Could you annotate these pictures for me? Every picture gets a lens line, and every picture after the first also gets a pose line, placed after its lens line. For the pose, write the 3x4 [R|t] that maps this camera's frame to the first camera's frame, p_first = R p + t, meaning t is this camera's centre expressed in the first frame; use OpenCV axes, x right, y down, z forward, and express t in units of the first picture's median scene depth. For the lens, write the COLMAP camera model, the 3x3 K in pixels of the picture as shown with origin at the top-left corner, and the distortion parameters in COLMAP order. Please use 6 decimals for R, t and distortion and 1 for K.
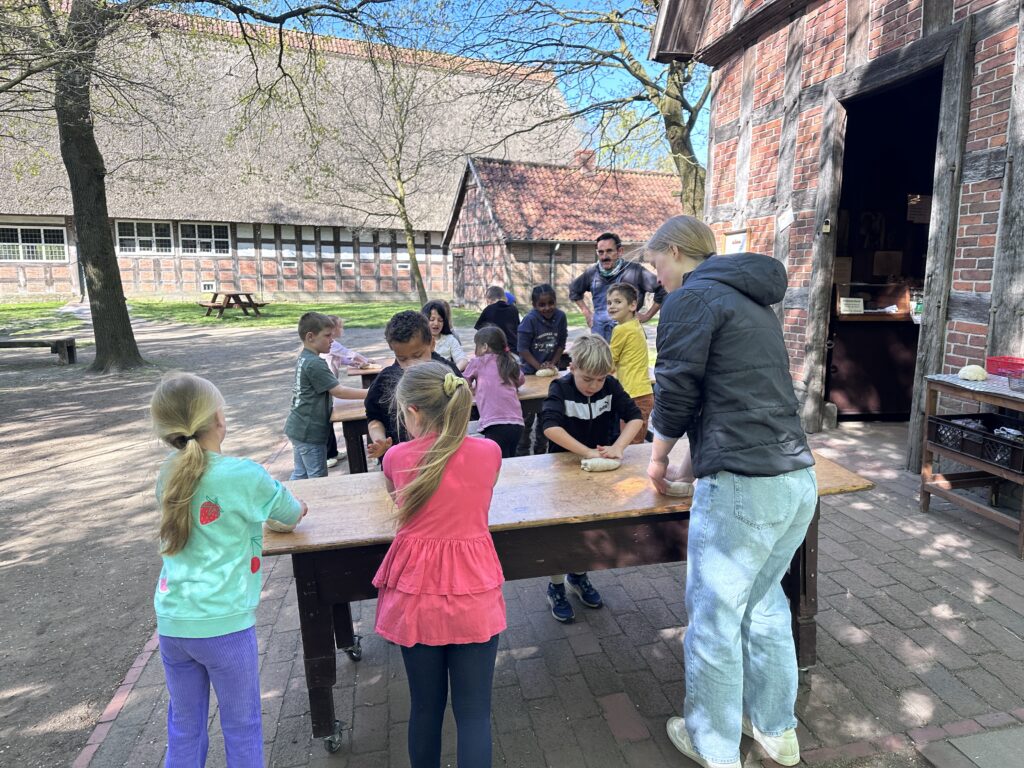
lens RADIAL K [[712.0, 0, 519.5], [0, 712.0, 390.9], [0, 0, 1]] dist [0.031848, -0.041513]
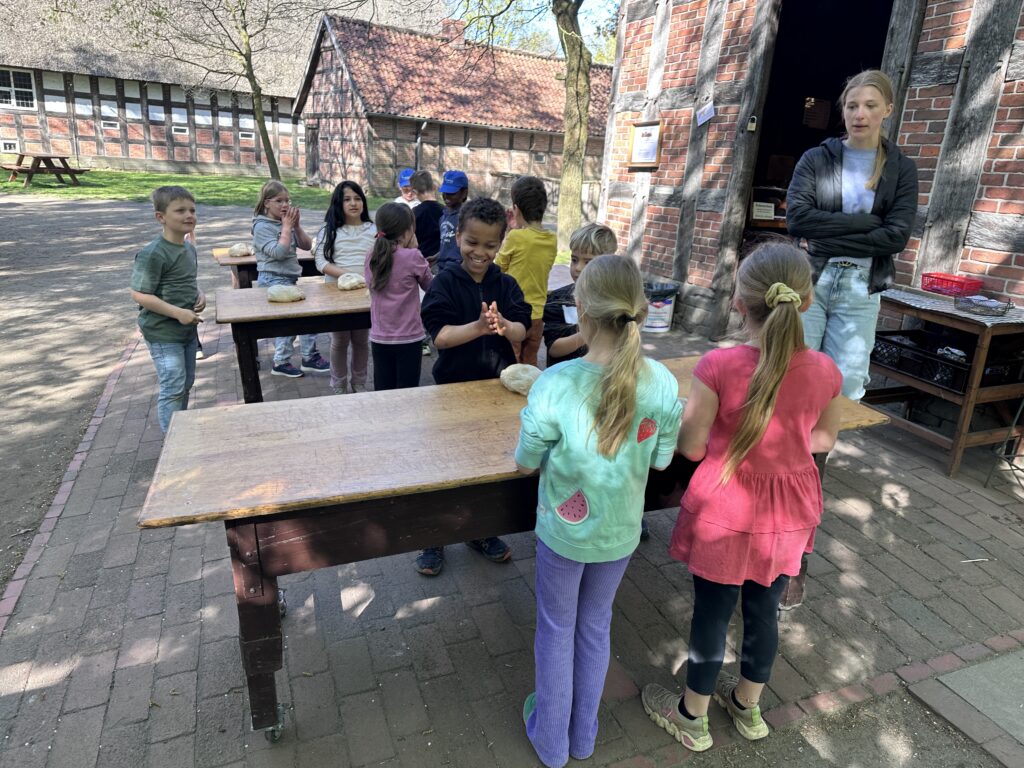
lens RADIAL K [[712.0, 0, 513.9], [0, 712.0, 387.6], [0, 0, 1]] dist [0.031848, -0.041513]
pose [[0.980963, 0.000054, 0.194195, -0.050583], [-0.028926, 0.988885, 0.145840, -0.010168], [-0.192029, -0.148681, 0.970061, 0.067961]]
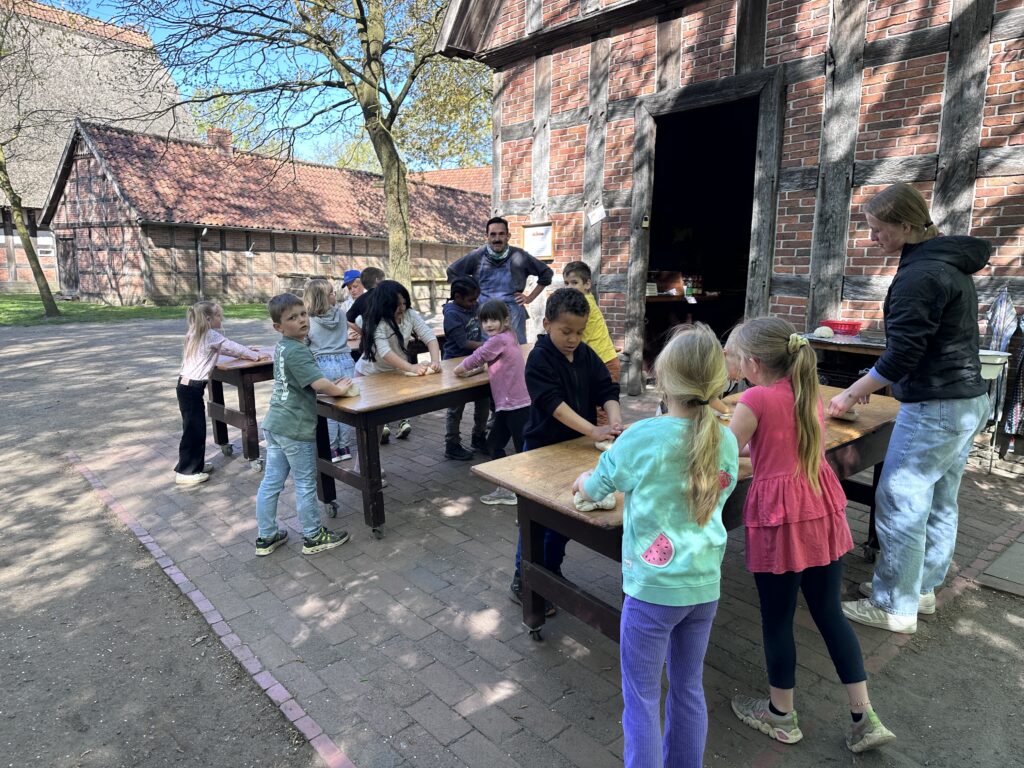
lens RADIAL K [[707.6, 0, 515.9], [0, 707.6, 385.4], [0, 0, 1]] dist [0.046895, -0.044711]
pose [[0.862157, -0.071752, 0.501534, -0.288612], [0.070014, 0.997296, 0.022322, 0.001978], [-0.501780, 0.015869, 0.864850, 0.066489]]
